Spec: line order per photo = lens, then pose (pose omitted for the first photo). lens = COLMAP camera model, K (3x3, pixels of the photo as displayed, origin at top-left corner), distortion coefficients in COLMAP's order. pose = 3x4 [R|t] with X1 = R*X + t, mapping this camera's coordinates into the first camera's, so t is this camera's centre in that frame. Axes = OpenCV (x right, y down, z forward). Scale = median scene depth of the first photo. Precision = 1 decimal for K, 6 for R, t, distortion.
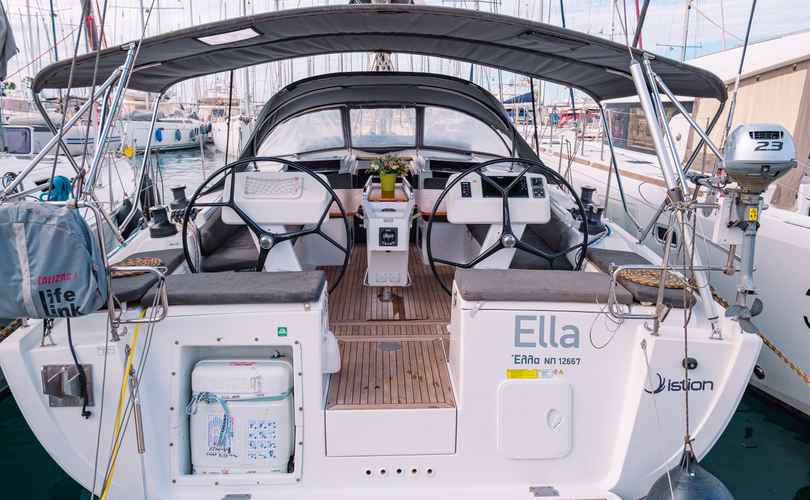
lens RADIAL K [[770.6, 0, 405.0], [0, 770.6, 250.0], [0, 0, 1]] dist [0.072087, 0.001522]
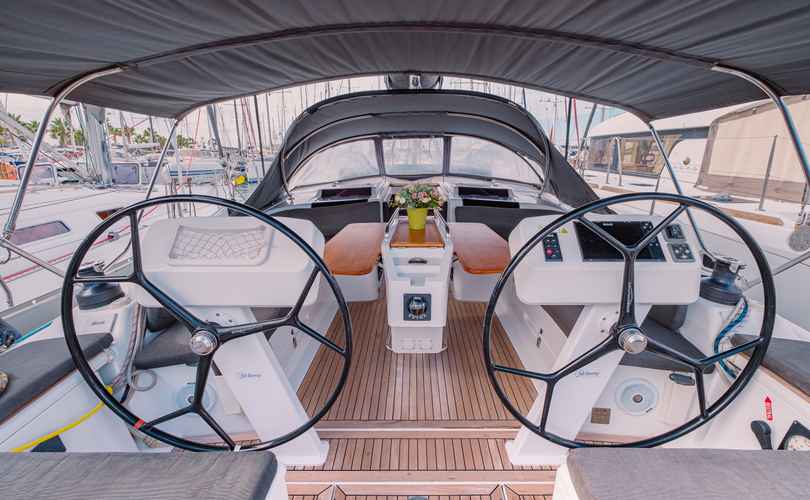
lens RADIAL K [[346.3, 0, 405.0], [0, 346.3, 250.0], [0, 0, 1]] dist [0.000654, -0.000220]
pose [[0.998204, 0.003167, -0.059820, -0.011782], [0.001623, 0.996806, 0.079848, -0.075224], [0.059882, -0.079802, 0.995010, 0.572664]]
